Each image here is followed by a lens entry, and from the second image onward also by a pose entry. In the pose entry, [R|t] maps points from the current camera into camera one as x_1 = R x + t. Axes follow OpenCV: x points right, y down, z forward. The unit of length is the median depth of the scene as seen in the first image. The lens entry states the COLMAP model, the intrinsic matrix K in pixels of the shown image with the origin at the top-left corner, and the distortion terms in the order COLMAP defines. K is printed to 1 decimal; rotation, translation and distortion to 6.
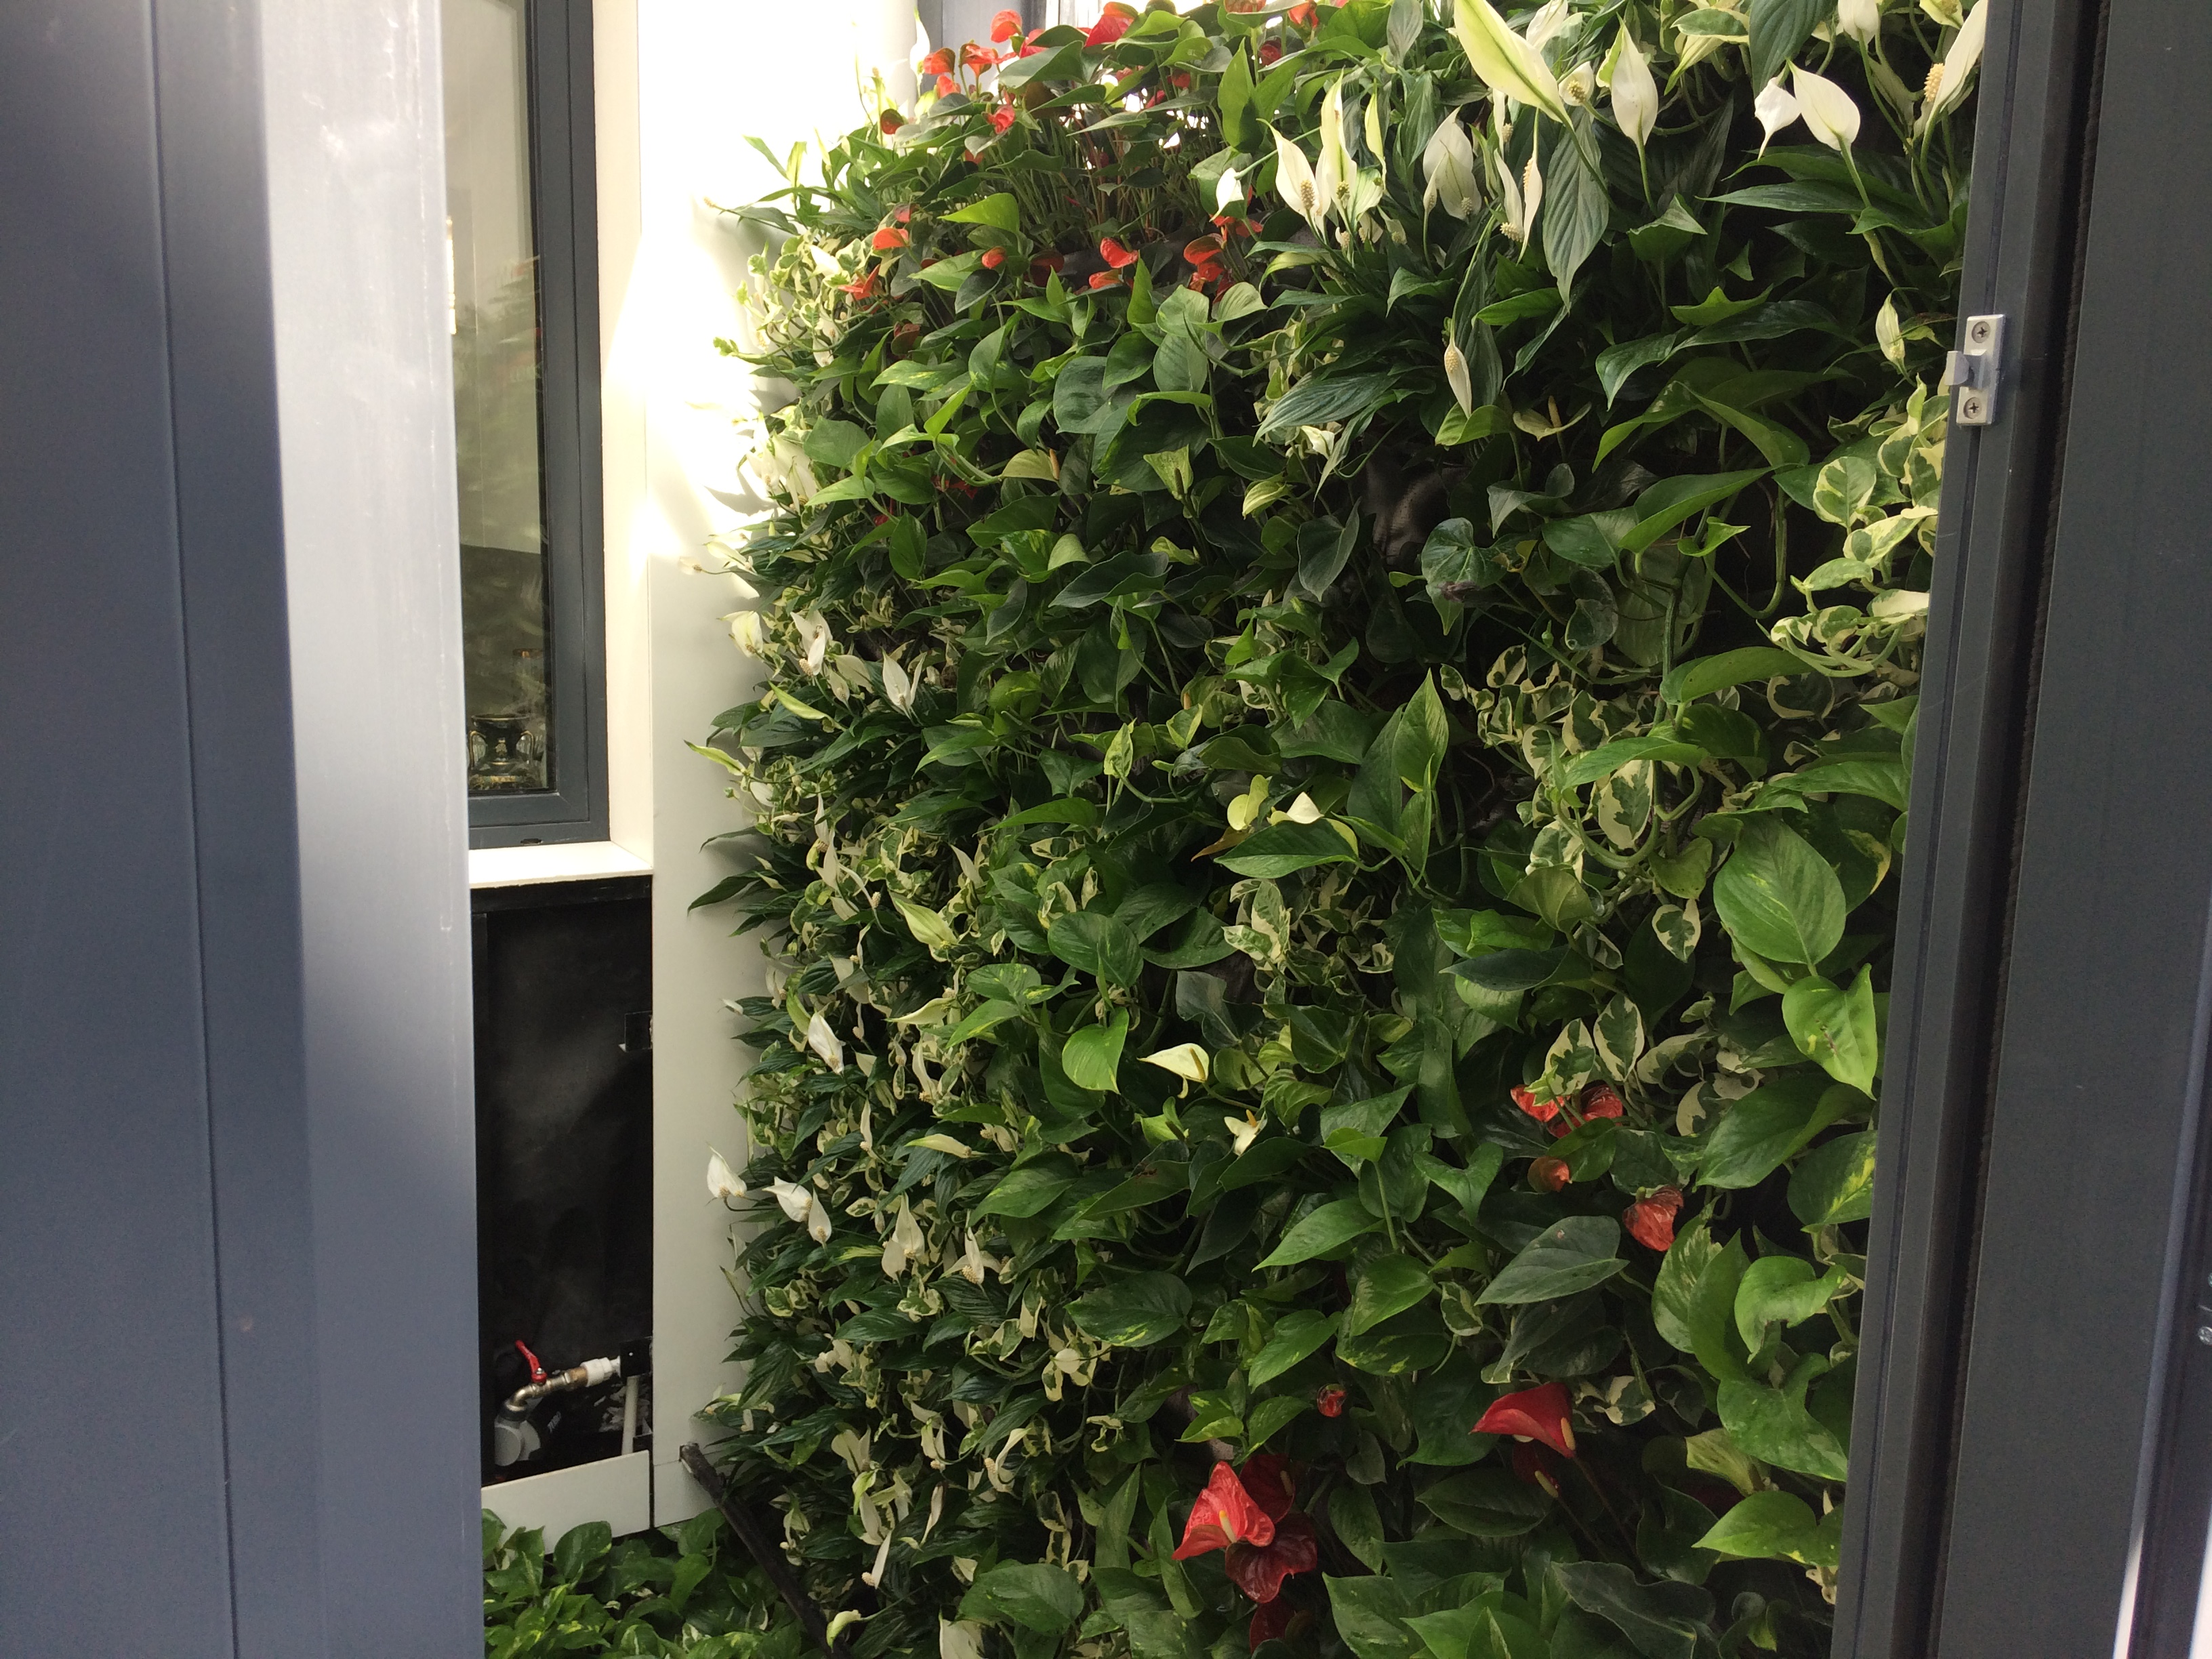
lens RADIAL K [[1870.0, 0, 1106.0], [0, 1870.0, 829.5], [0, 0, 1]] dist [0.128565, -0.201037]
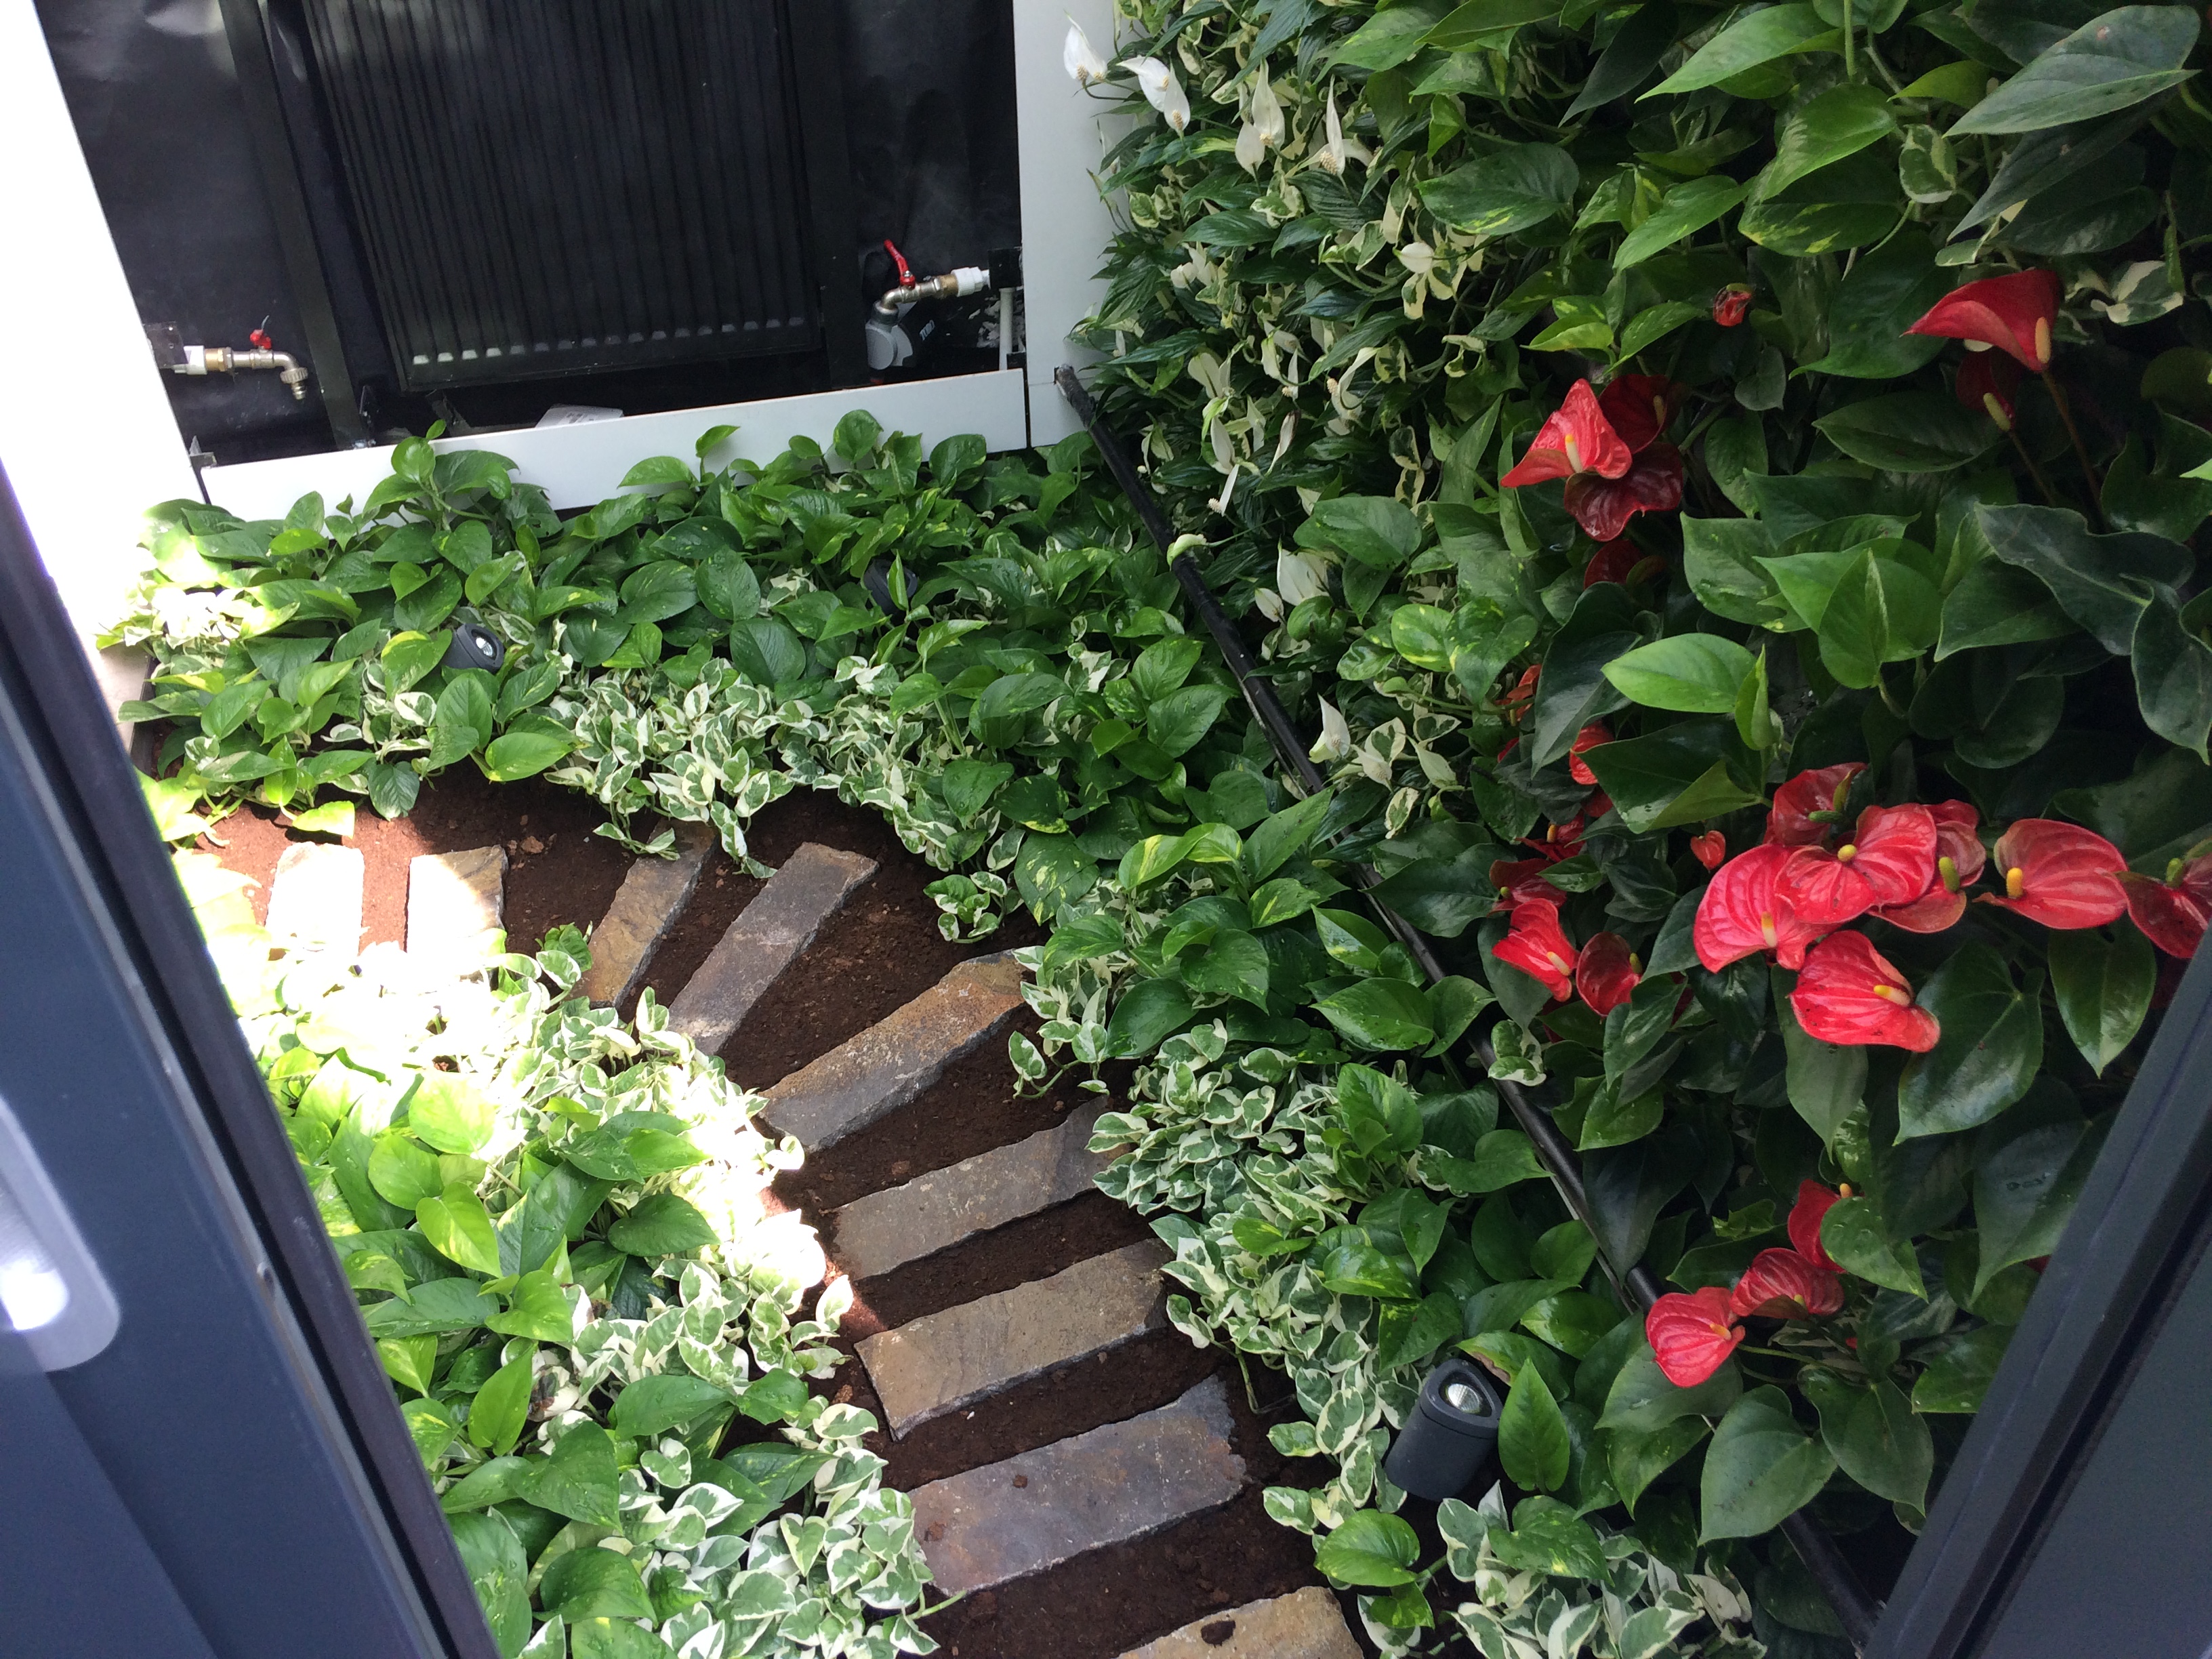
lens RADIAL K [[1870.0, 0, 1106.0], [0, 1870.0, 829.5], [0, 0, 1]] dist [0.128565, -0.201037]
pose [[0.968307, 0.128523, -0.214159, 0.047390], [-0.005250, 0.867730, 0.497009, 0.074096], [0.249709, -0.480132, 0.840903, 0.128720]]
